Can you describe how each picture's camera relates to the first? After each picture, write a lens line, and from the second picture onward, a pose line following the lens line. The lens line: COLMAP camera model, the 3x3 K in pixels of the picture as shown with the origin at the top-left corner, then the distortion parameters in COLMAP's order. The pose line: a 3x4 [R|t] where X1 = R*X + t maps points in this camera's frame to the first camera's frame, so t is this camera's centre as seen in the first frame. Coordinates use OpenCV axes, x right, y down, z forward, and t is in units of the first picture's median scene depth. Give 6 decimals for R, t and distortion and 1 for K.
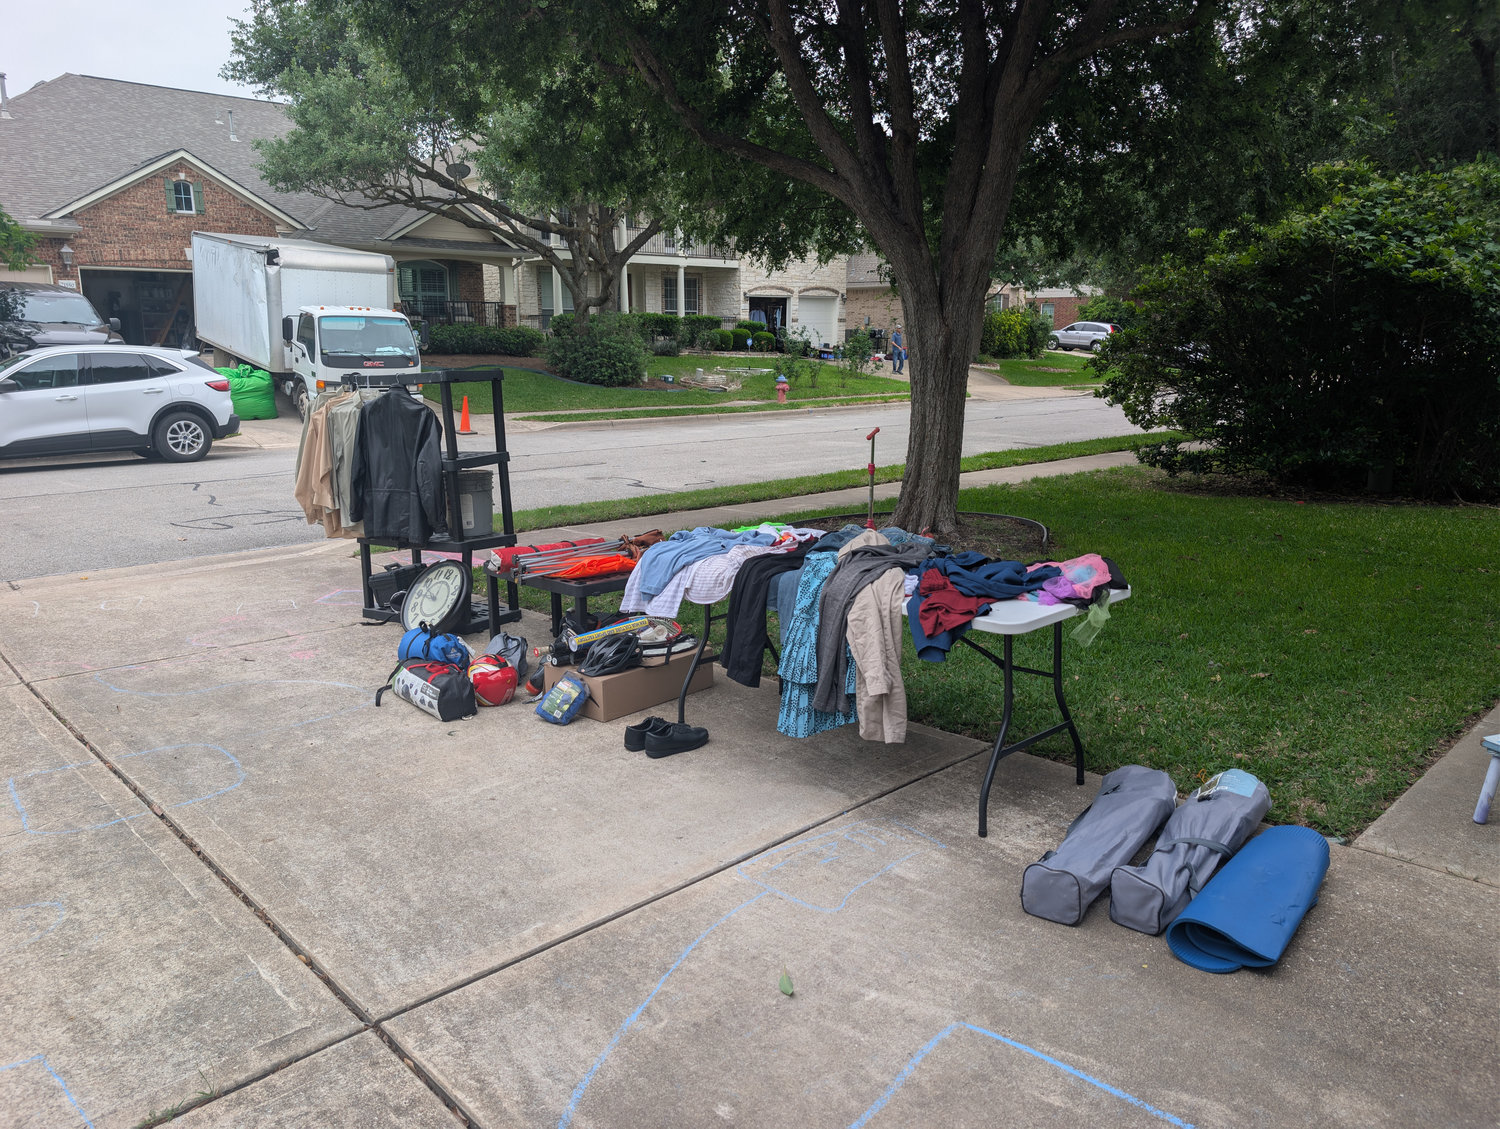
lens RADIAL K [[1053.5, 0, 750.0], [0, 1053.5, 564.5], [0, 0, 1]] dist [-0.003257, -0.001308]
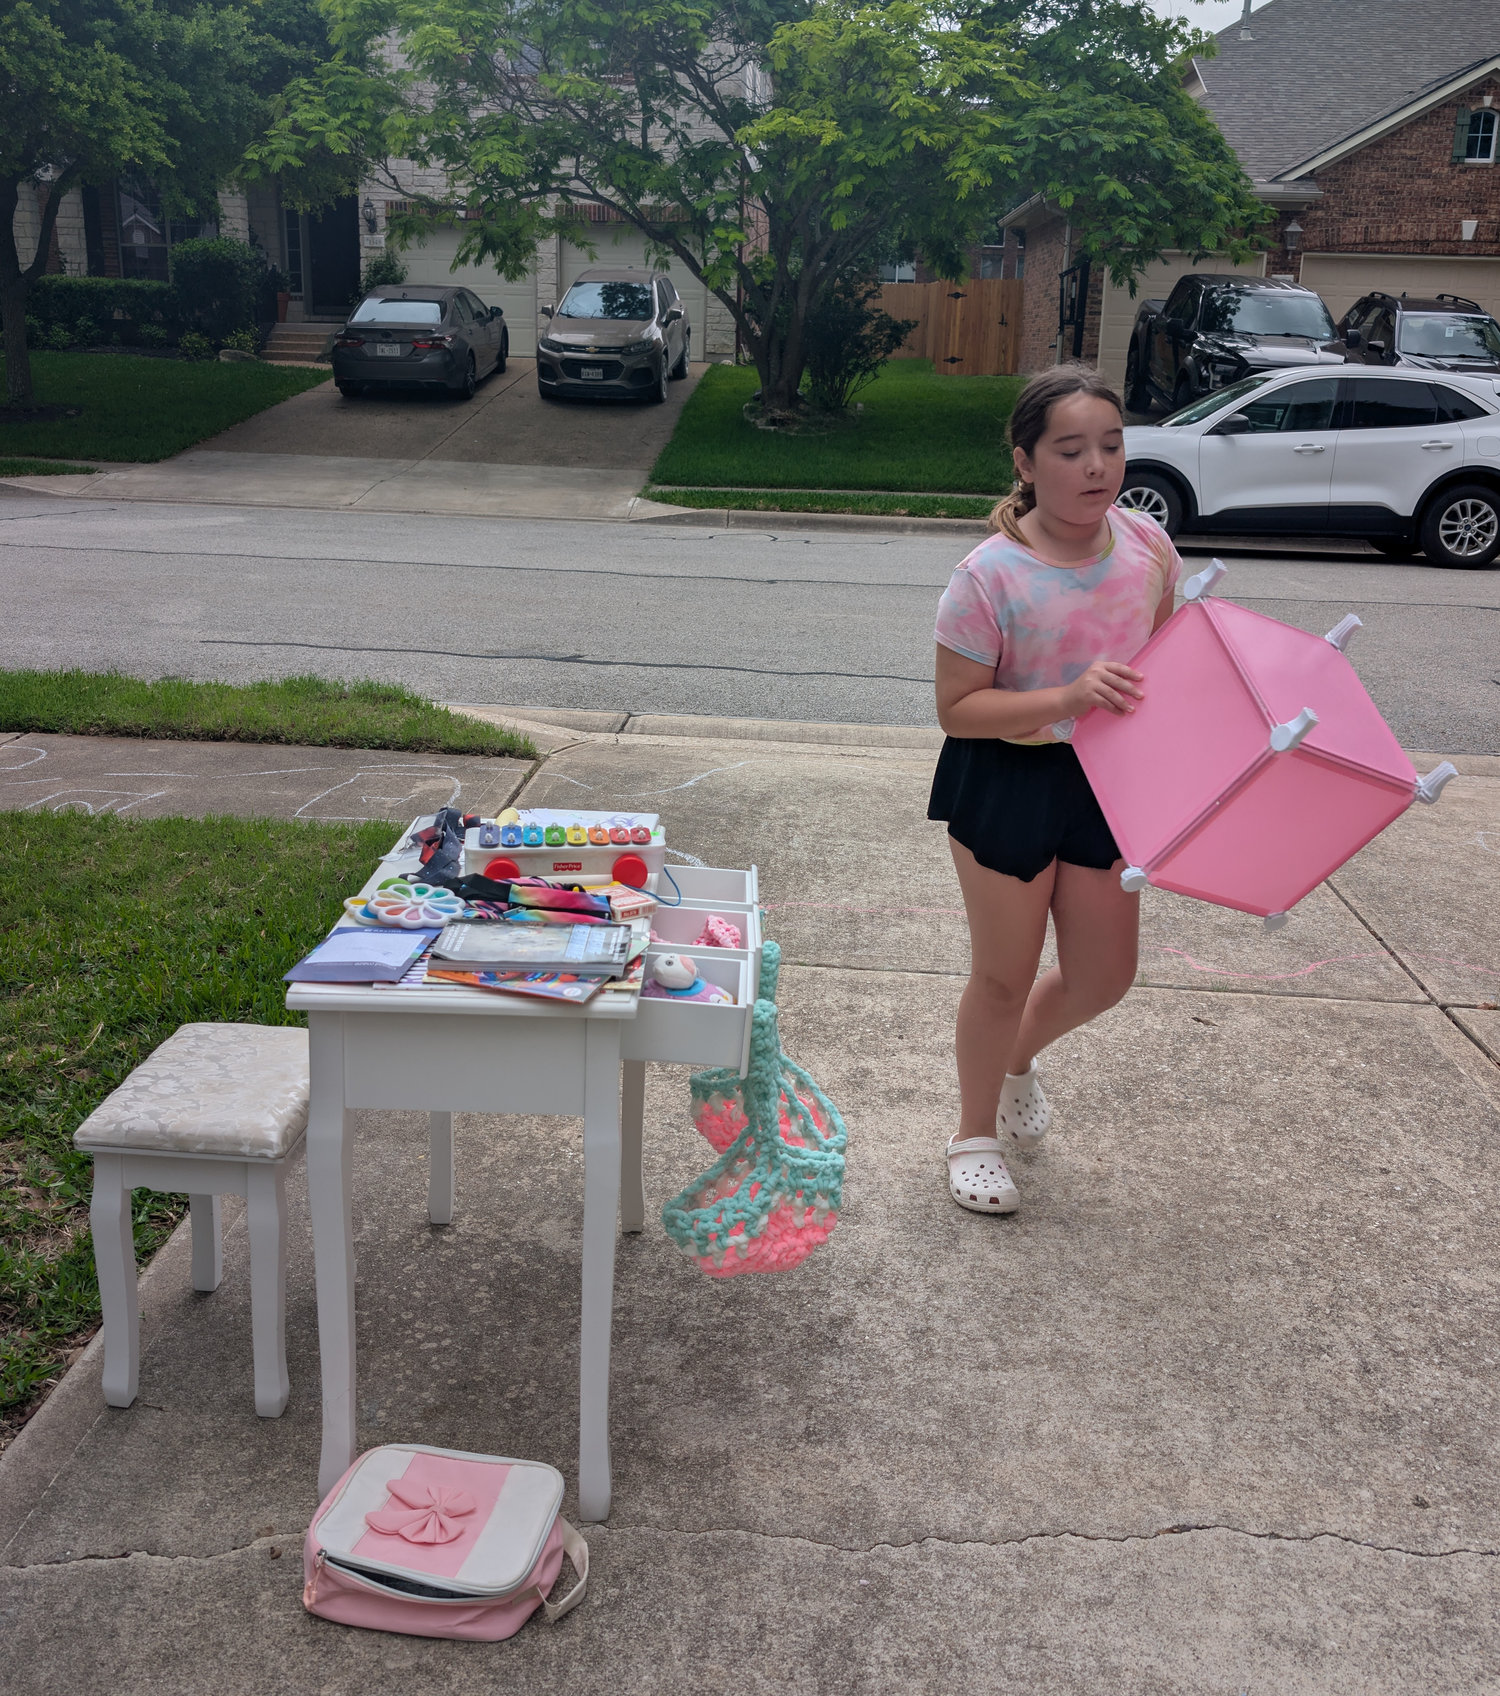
lens RADIAL K [[1657.4, 0, 751.0], [0, 1657.4, 802.0], [0, 0, 1]] dist [-0.012484, 0.002158]
pose [[0.678001, 0.207427, -0.705187, -0.095317], [-0.179841, 0.977012, 0.114476, -0.002955], [0.712722, 0.049206, 0.699719, 0.055150]]
